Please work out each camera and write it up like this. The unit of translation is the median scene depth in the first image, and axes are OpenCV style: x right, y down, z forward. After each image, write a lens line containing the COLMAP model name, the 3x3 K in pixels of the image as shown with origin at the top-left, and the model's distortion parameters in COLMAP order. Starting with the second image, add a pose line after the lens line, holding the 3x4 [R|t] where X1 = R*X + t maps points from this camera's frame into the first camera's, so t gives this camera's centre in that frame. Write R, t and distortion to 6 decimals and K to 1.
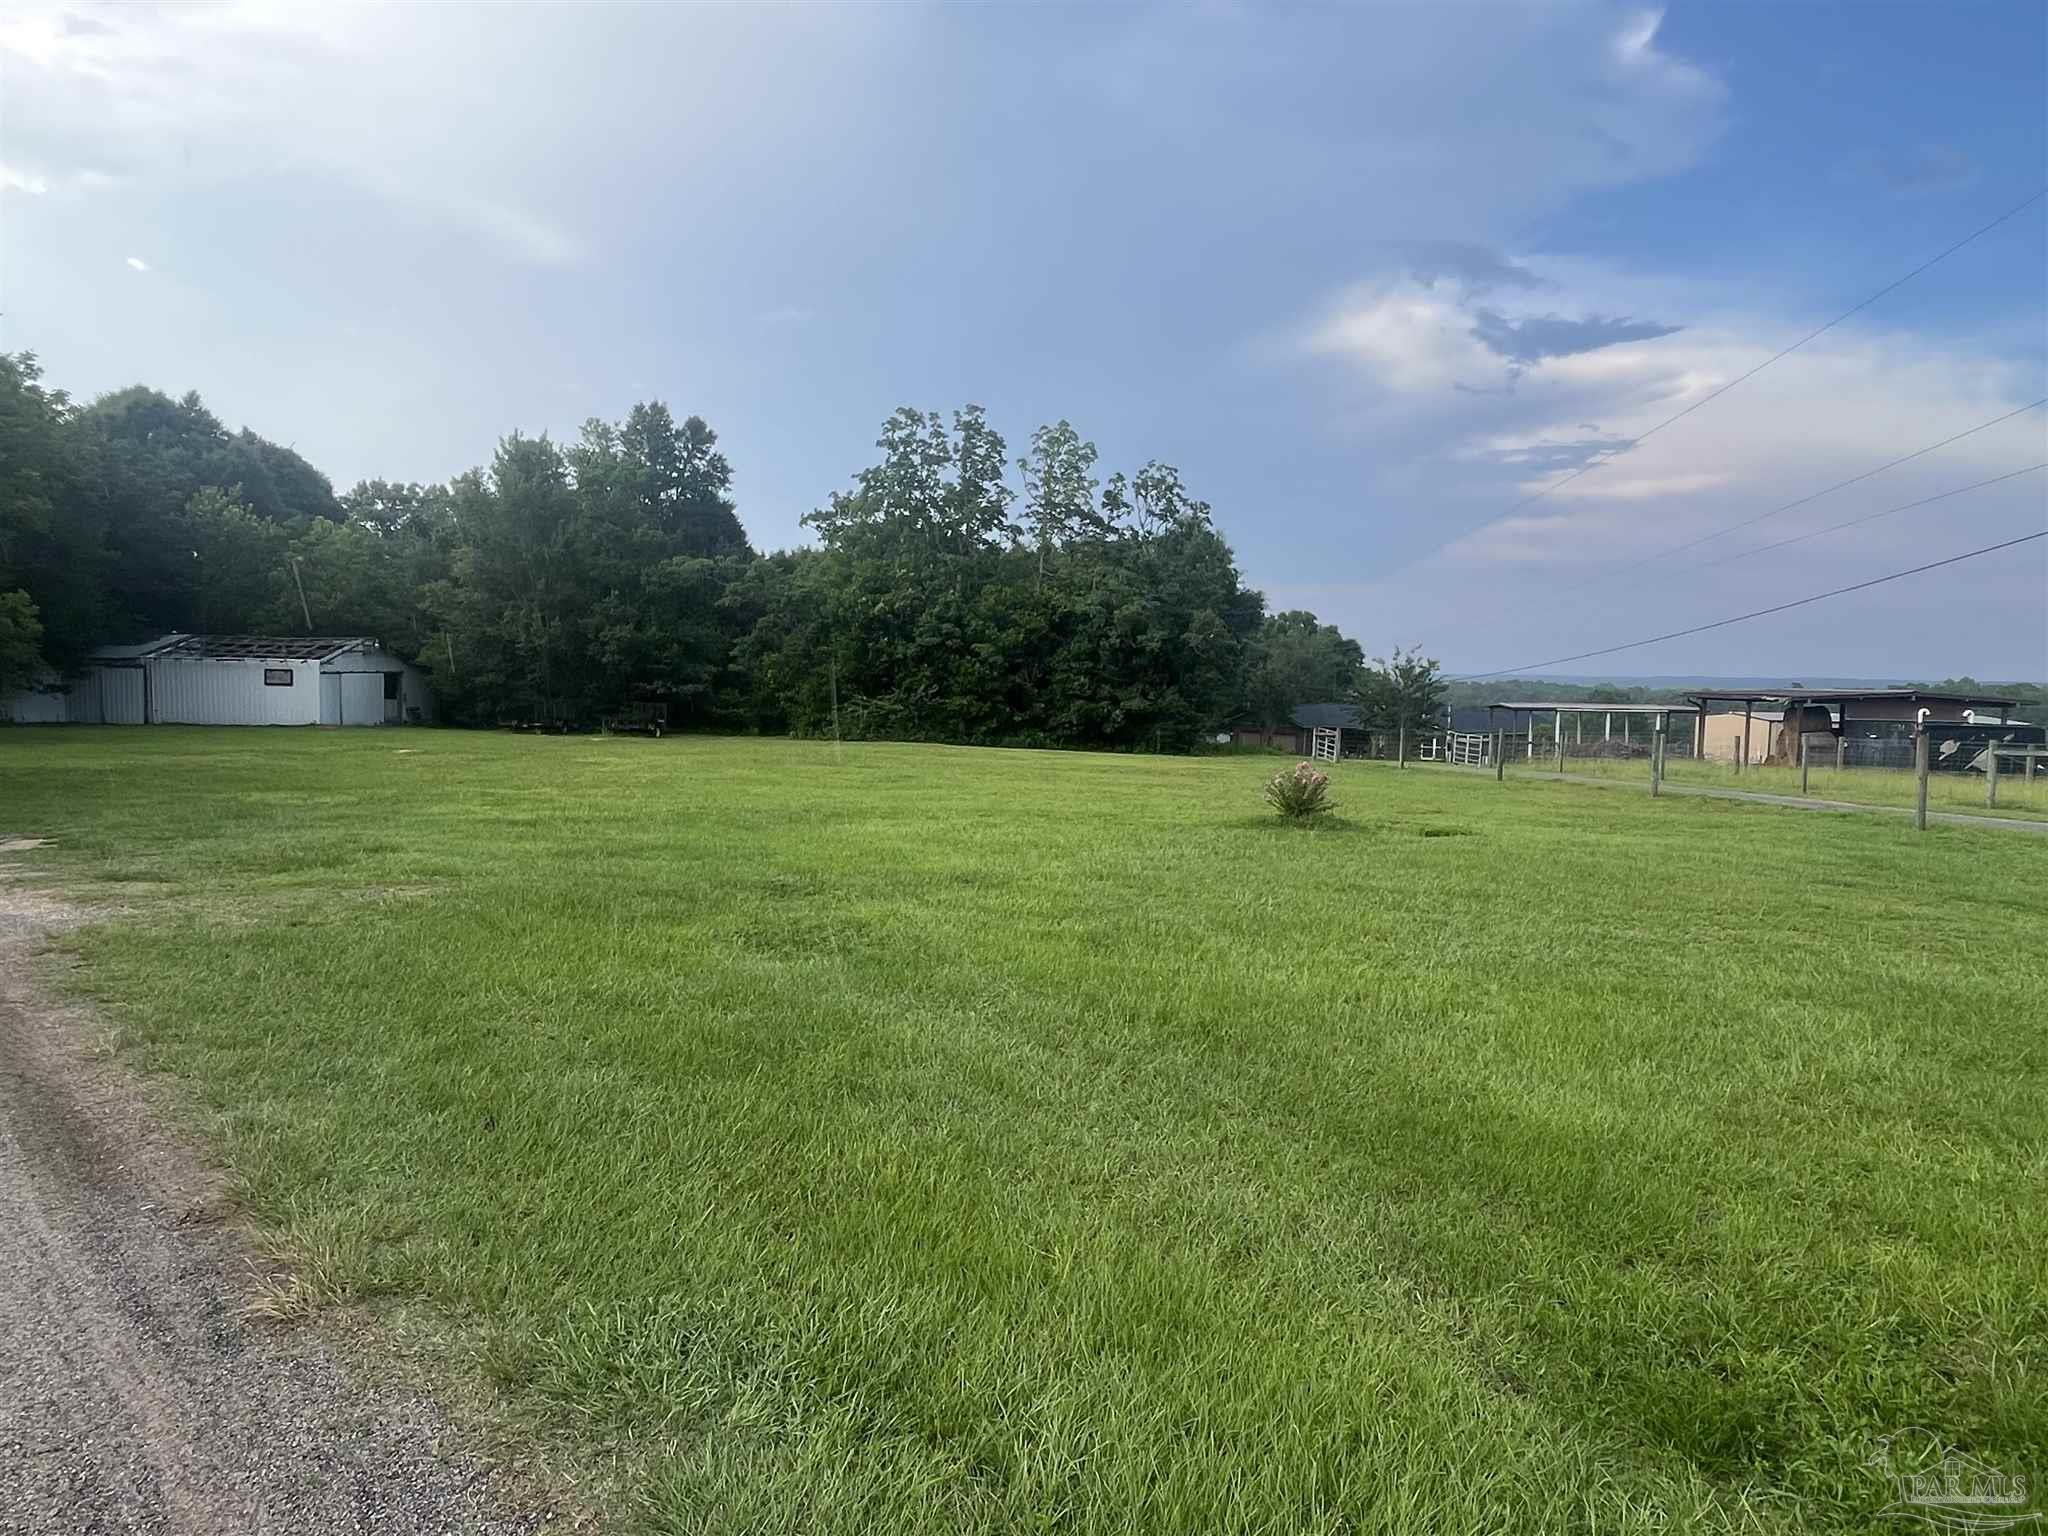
lens RADIAL K [[1284.9, 0, 1028.9], [0, 1284.9, 770.6], [0, 0, 1]] dist [-0.006433, -0.000165]
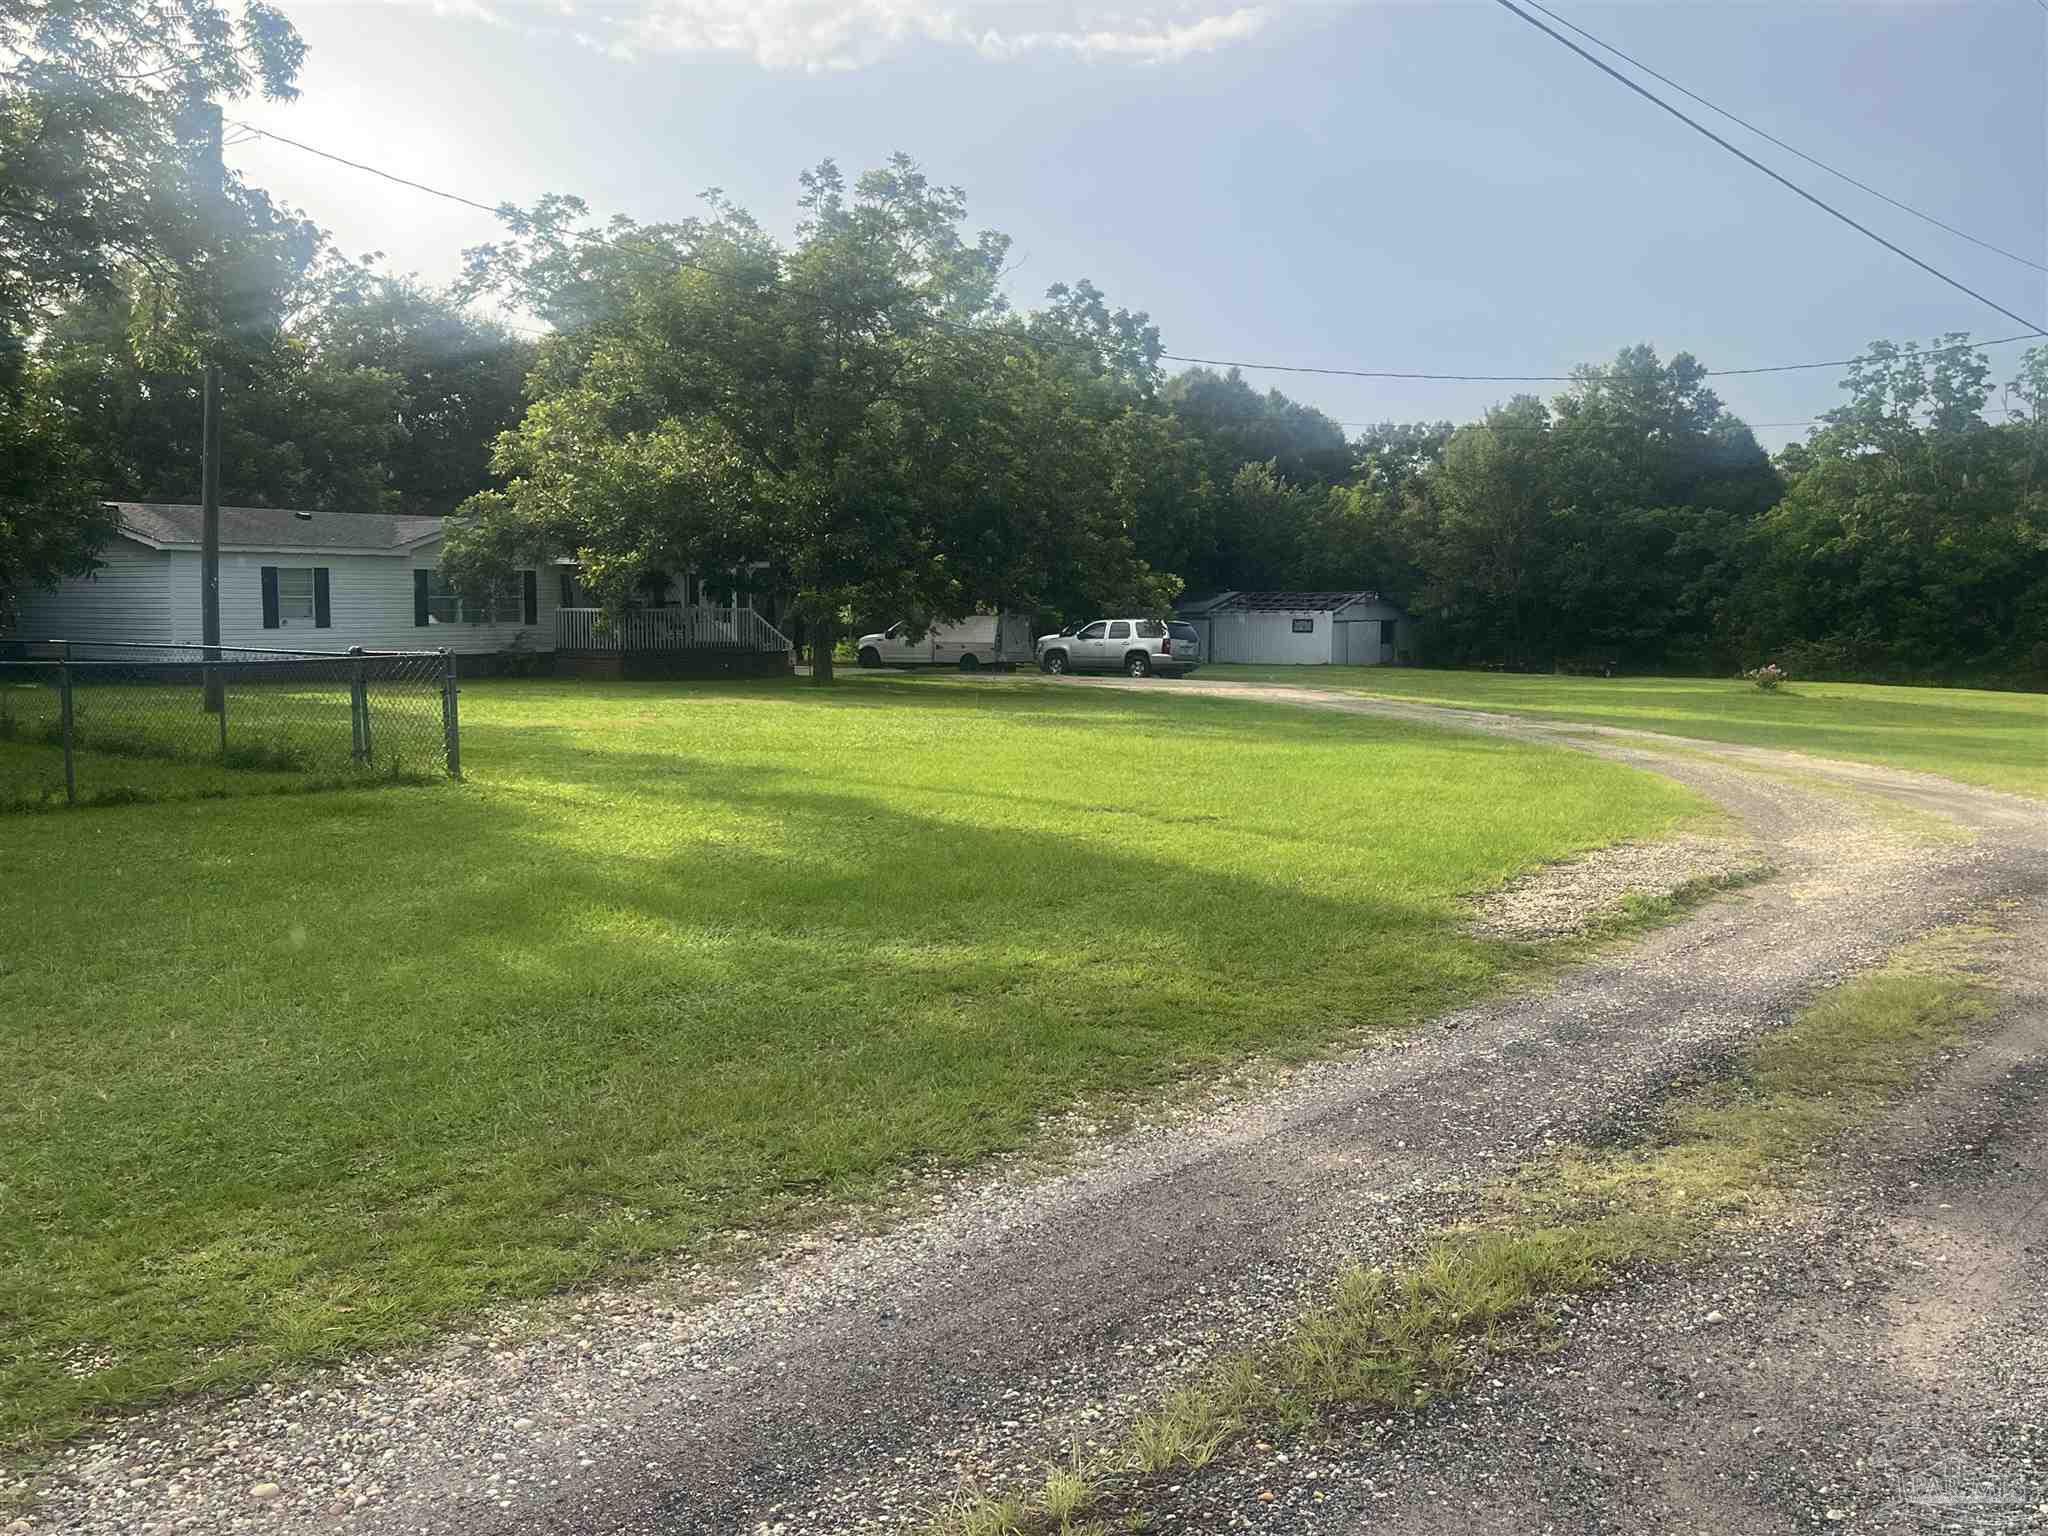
lens RADIAL K [[1849.9, 0, 1024.7], [0, 1849.9, 770.2], [0, 0, 1]] dist [0.001055, -0.000862]
pose [[0.789454, 0.038261, -0.612616, 0.272678], [-0.032152, 0.999263, 0.020977, 0.033976], [0.612967, 0.003136, 0.790102, -0.518641]]
